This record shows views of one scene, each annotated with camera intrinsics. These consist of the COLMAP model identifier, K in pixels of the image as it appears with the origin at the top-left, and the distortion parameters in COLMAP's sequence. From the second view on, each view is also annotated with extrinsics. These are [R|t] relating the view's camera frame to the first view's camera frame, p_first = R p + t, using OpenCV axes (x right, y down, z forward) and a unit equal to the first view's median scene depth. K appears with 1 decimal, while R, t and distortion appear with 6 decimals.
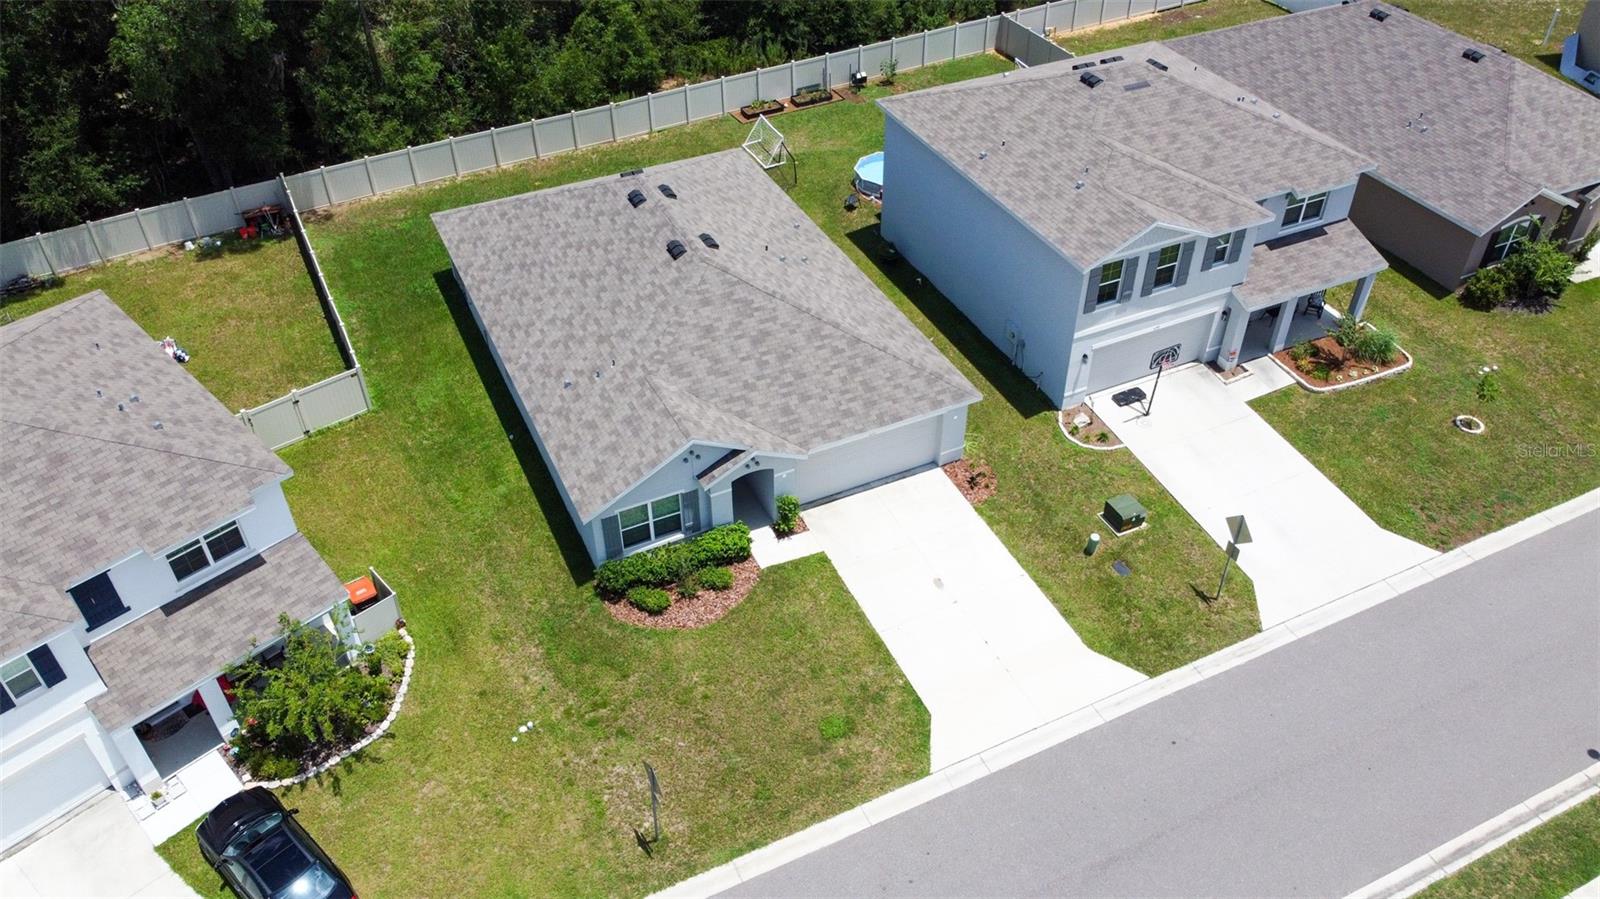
lens RADIAL K [[1221.0, 0, 806.1], [0, 1221.0, 452.3], [0, 0, 1]] dist [-0.001951, -0.004113]
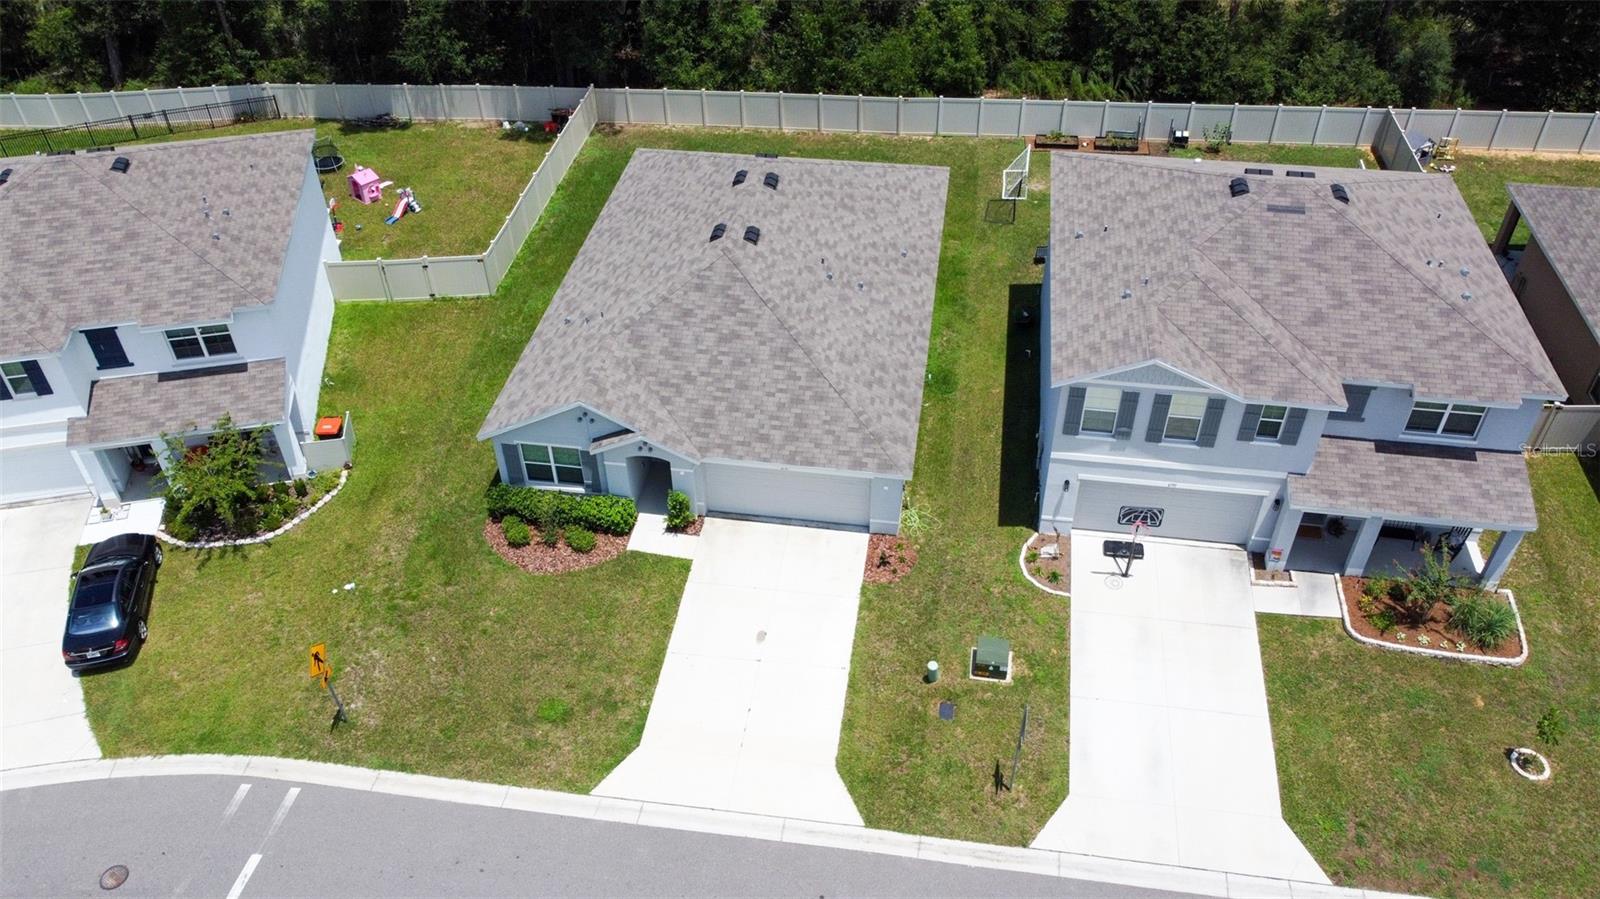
lens RADIAL K [[1221.0, 0, 799.7], [0, 1221.0, 451.3], [0, 0, 1]] dist [-0.001951, -0.004113]
pose [[0.825991, 0.359544, -0.434127, 0.467730], [-0.356921, 0.929703, 0.090883, -0.117293], [0.436286, 0.079880, 0.896255, 0.141656]]
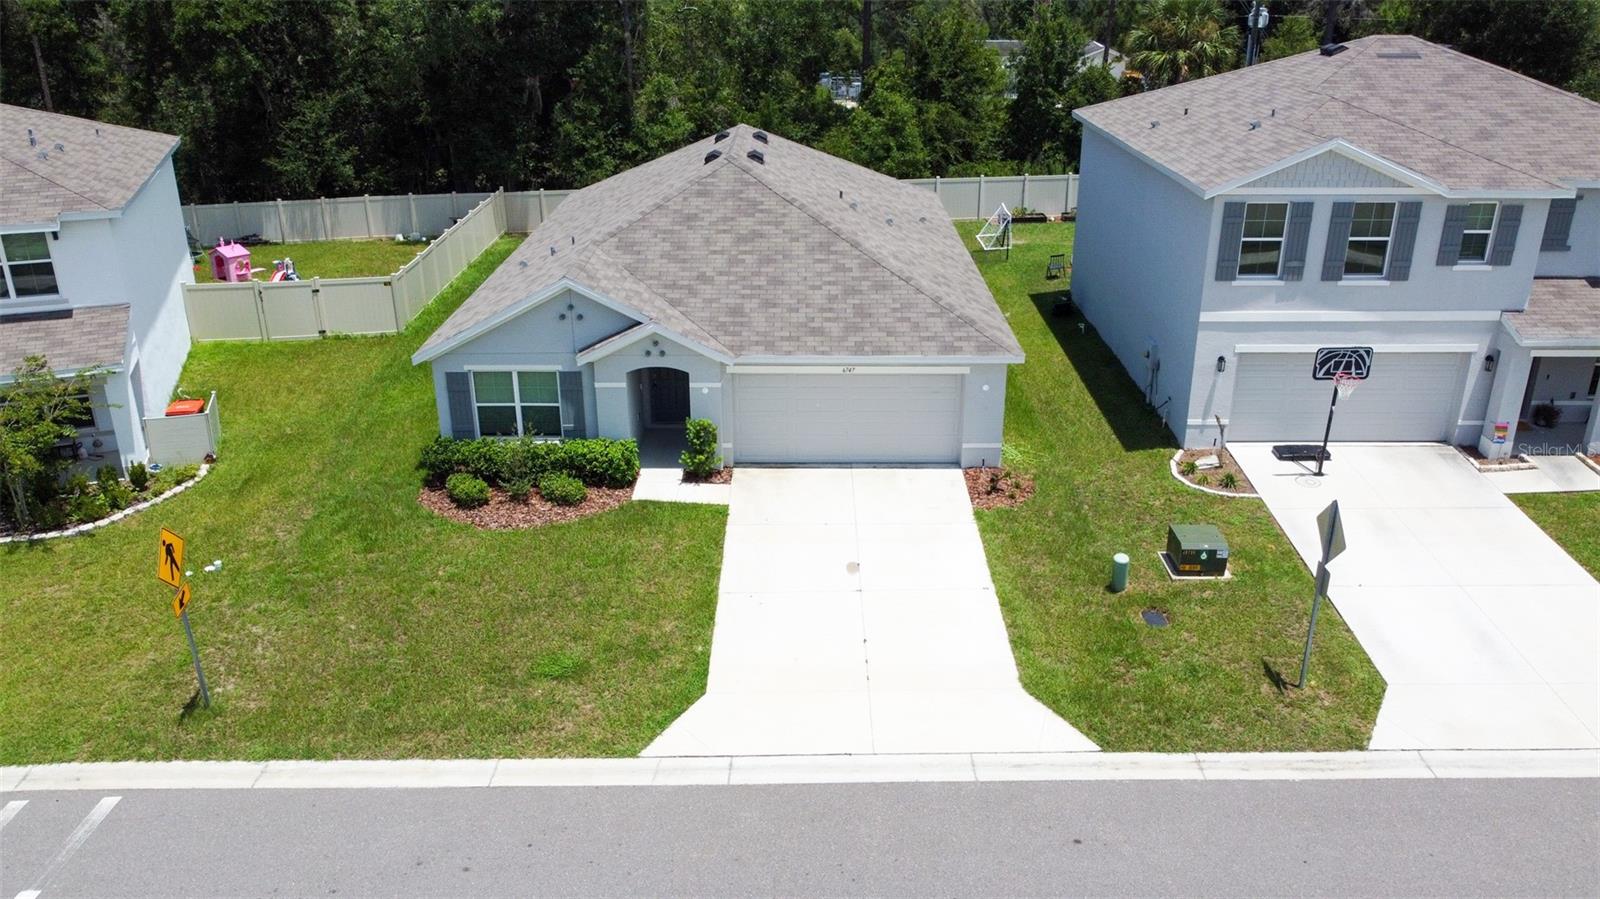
lens RADIAL K [[1221.0, 0, 799.6], [0, 1221.0, 448.1], [0, 0, 1]] dist [-0.001951, -0.004113]
pose [[0.899563, 0.164053, -0.404811, 0.316348], [-0.280297, 0.927604, -0.246952, 0.204591], [0.334991, 0.335616, 0.880422, 0.379279]]
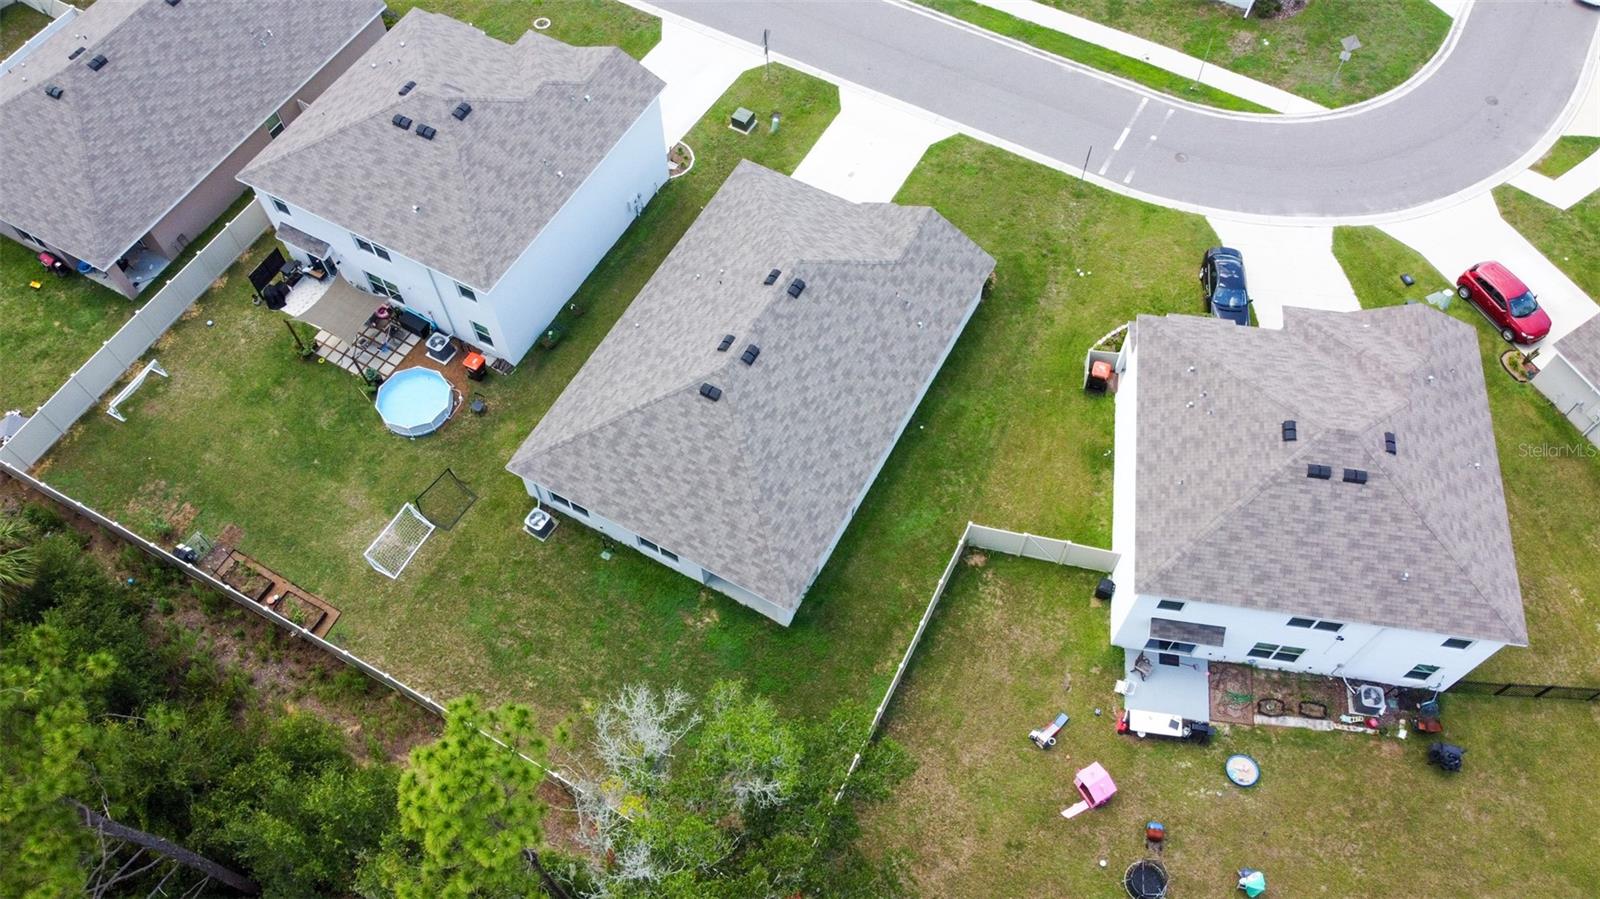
lens RADIAL K [[1221.0, 0, 800.4], [0, 1221.0, 445.2], [0, 0, 1]] dist [-0.001951, -0.004113]
pose [[-0.585134, -0.691537, 0.423549, -0.782450], [0.525152, 0.074851, 0.847710, -1.265431], [-0.617926, 0.718452, 0.319365, 0.731124]]
